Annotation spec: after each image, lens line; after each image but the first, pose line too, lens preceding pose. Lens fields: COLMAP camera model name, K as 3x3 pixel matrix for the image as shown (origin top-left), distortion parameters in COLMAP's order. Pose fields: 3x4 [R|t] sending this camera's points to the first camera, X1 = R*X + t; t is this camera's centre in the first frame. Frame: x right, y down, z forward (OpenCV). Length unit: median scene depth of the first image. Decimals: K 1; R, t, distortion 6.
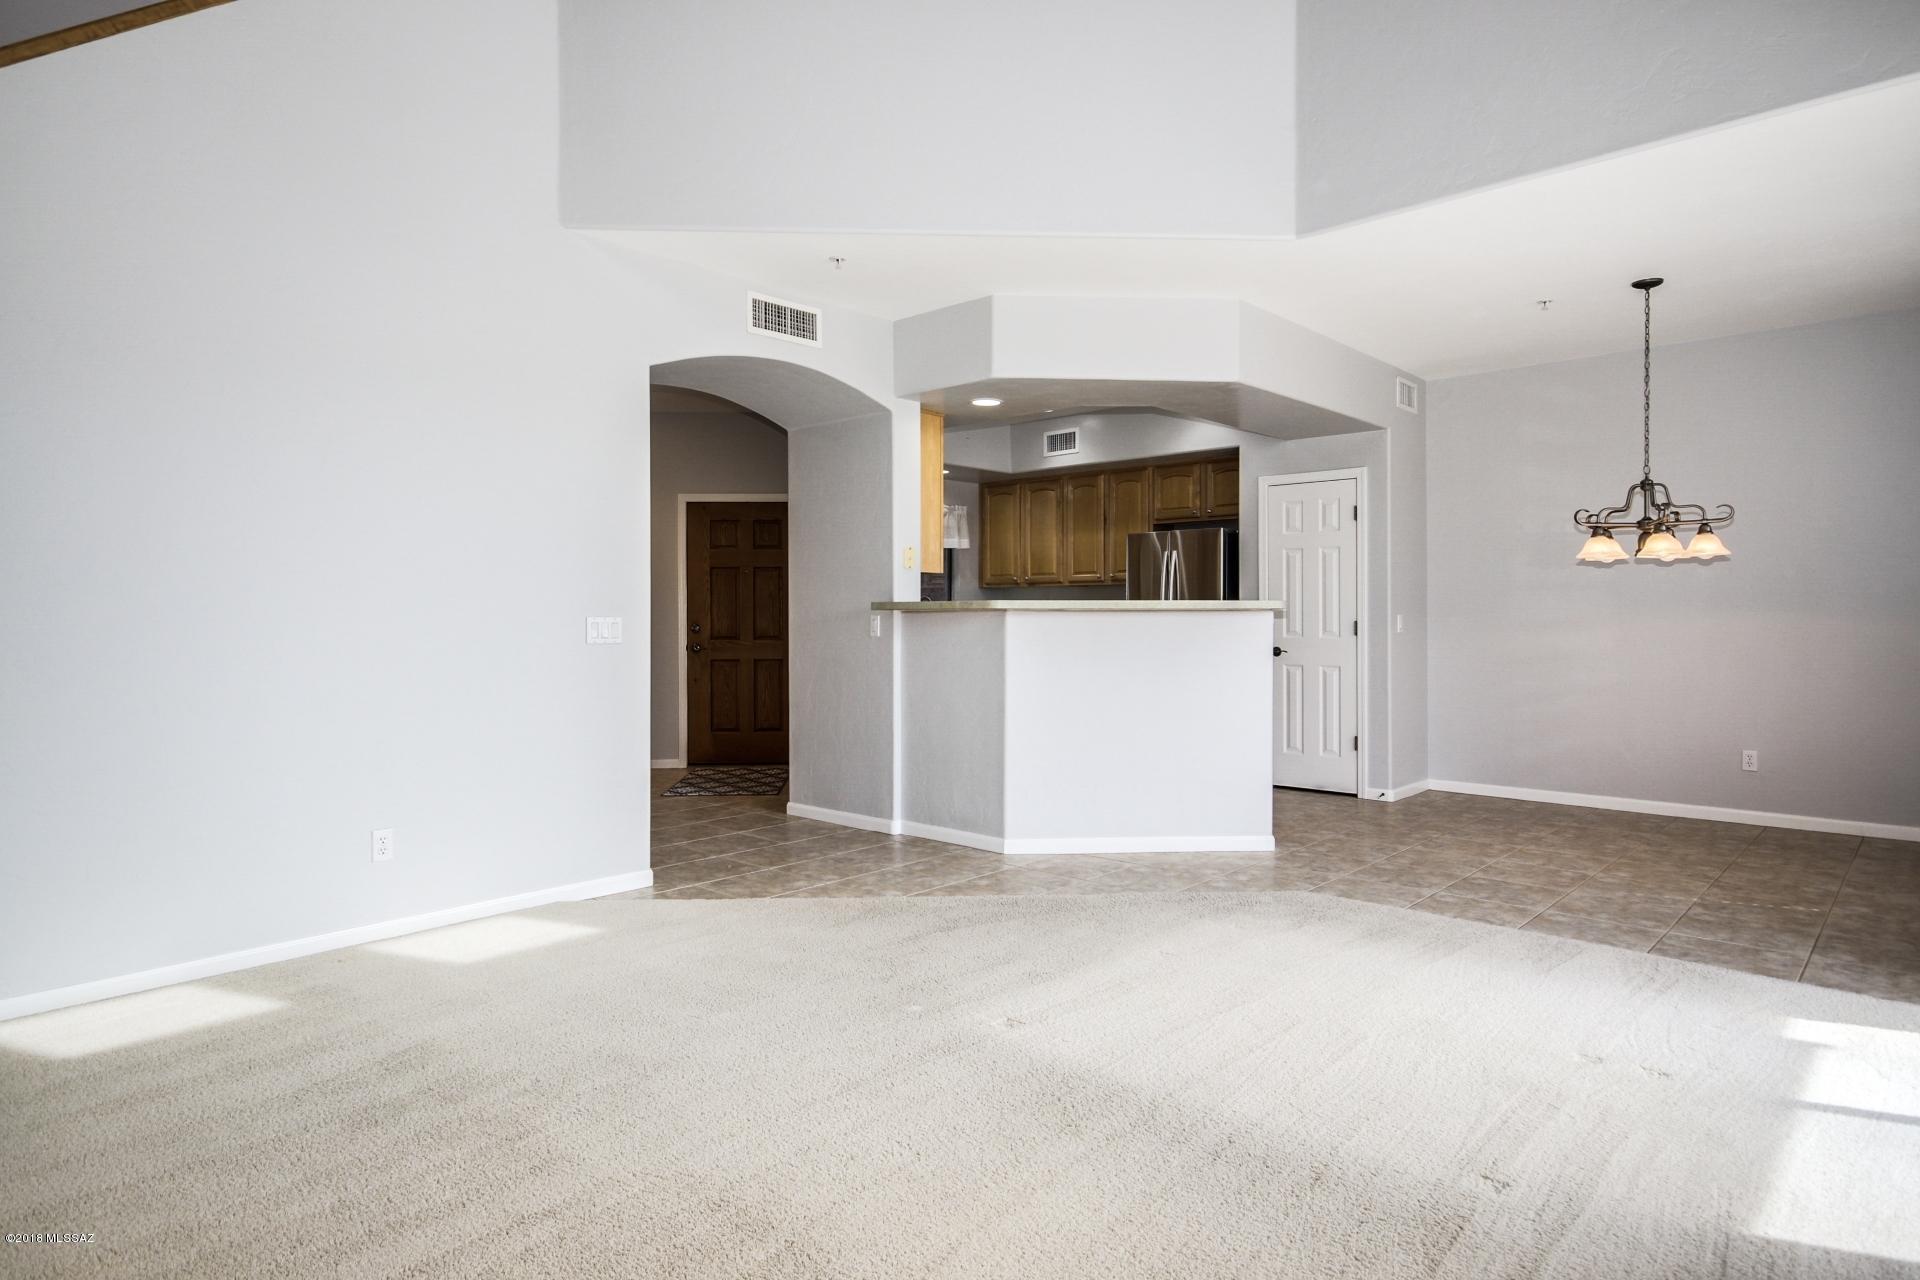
lens RADIAL K [[1051.2, 0, 959.3], [0, 1051.2, 631.2], [0, 0, 1]] dist [0.007149, 0.004171]
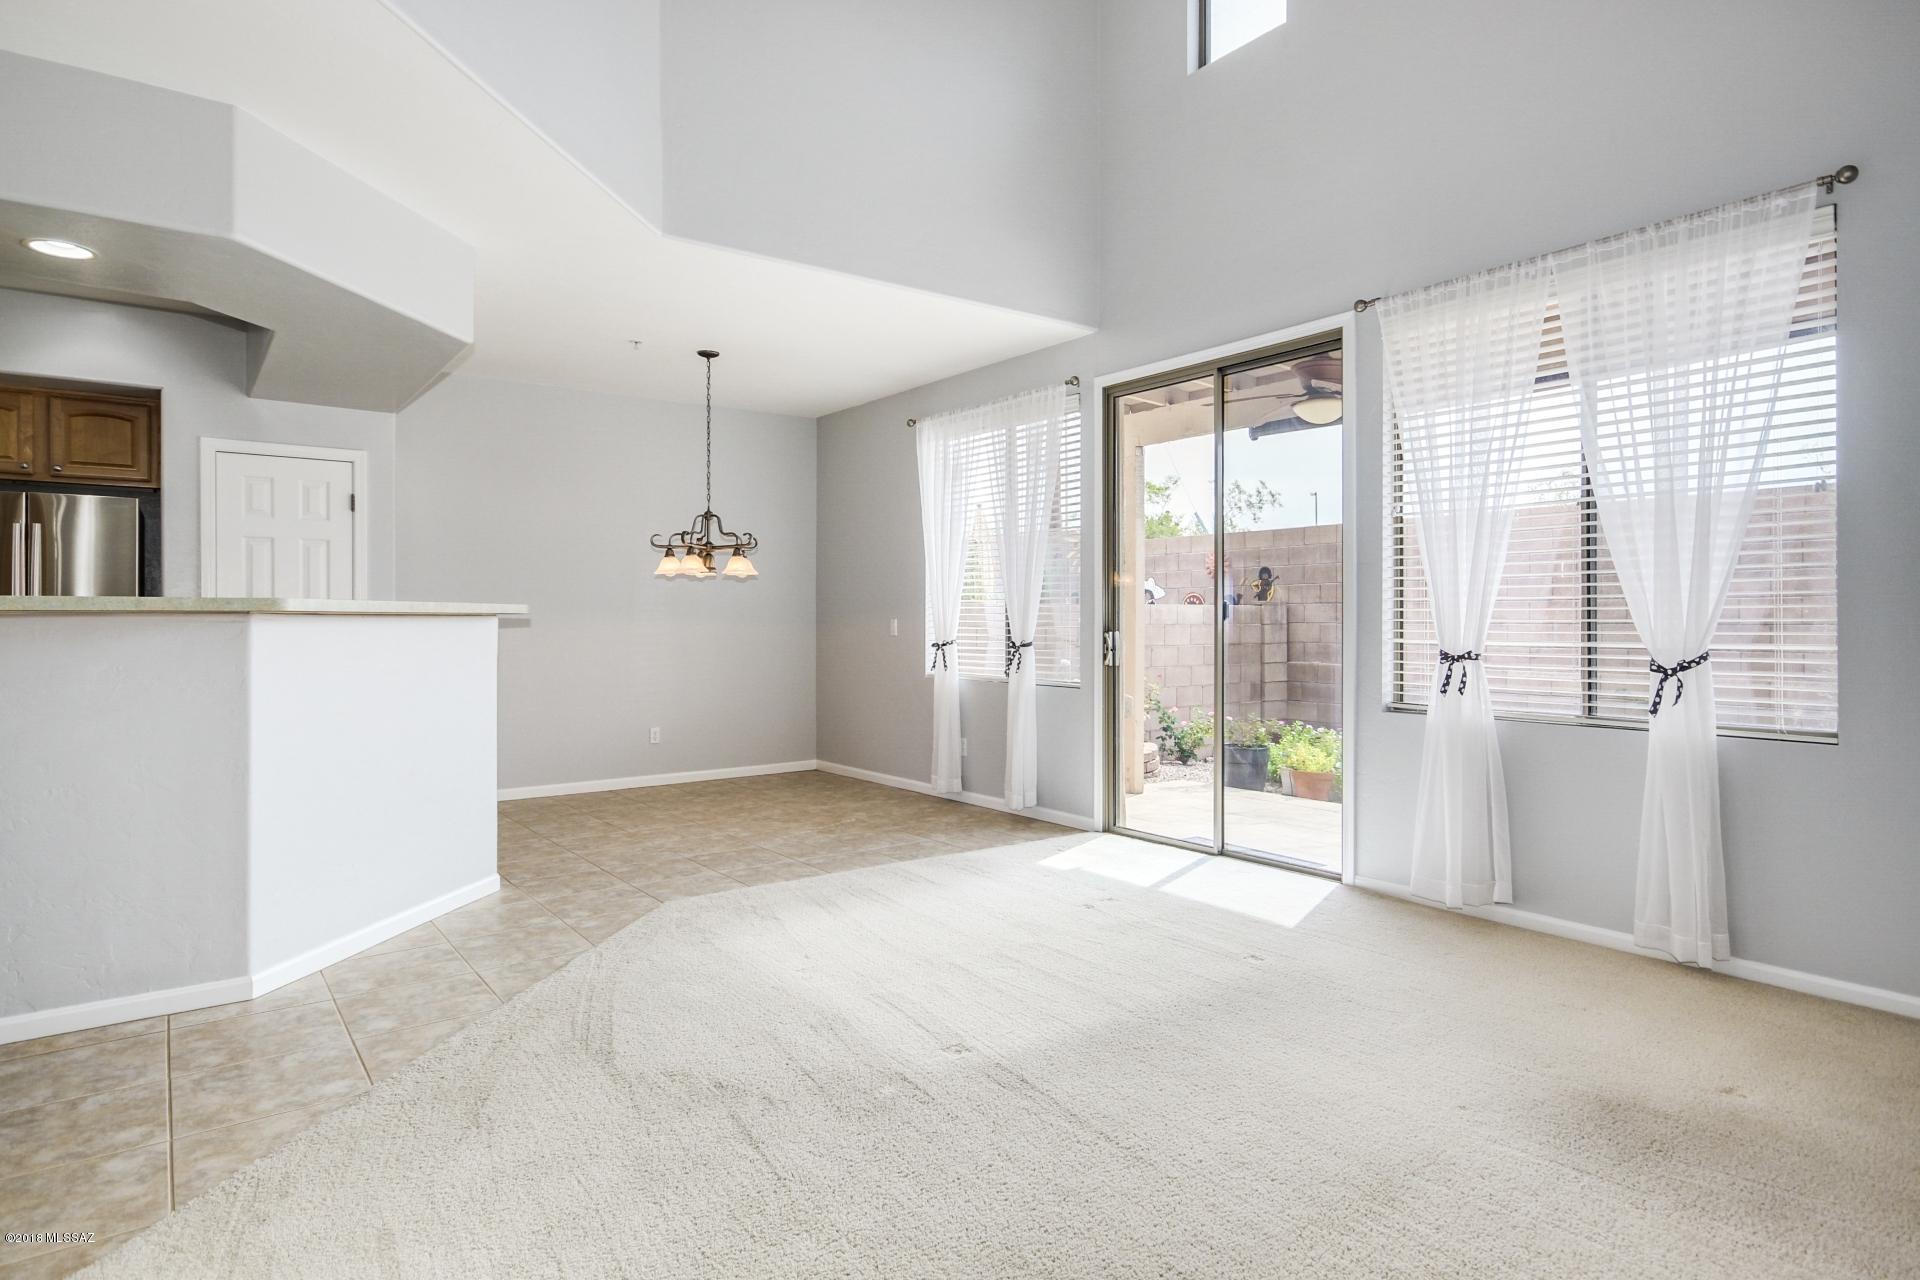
lens RADIAL K [[1064.4, 0, 958.4], [0, 1064.4, 629.5], [0, 0, 1]] dist [0.006636, 0.001542]
pose [[0.195576, -0.008832, 0.980649, -0.499039], [0.017054, 0.999839, 0.005604, -0.006495], [-0.980540, 0.015628, 0.195695, 0.450923]]
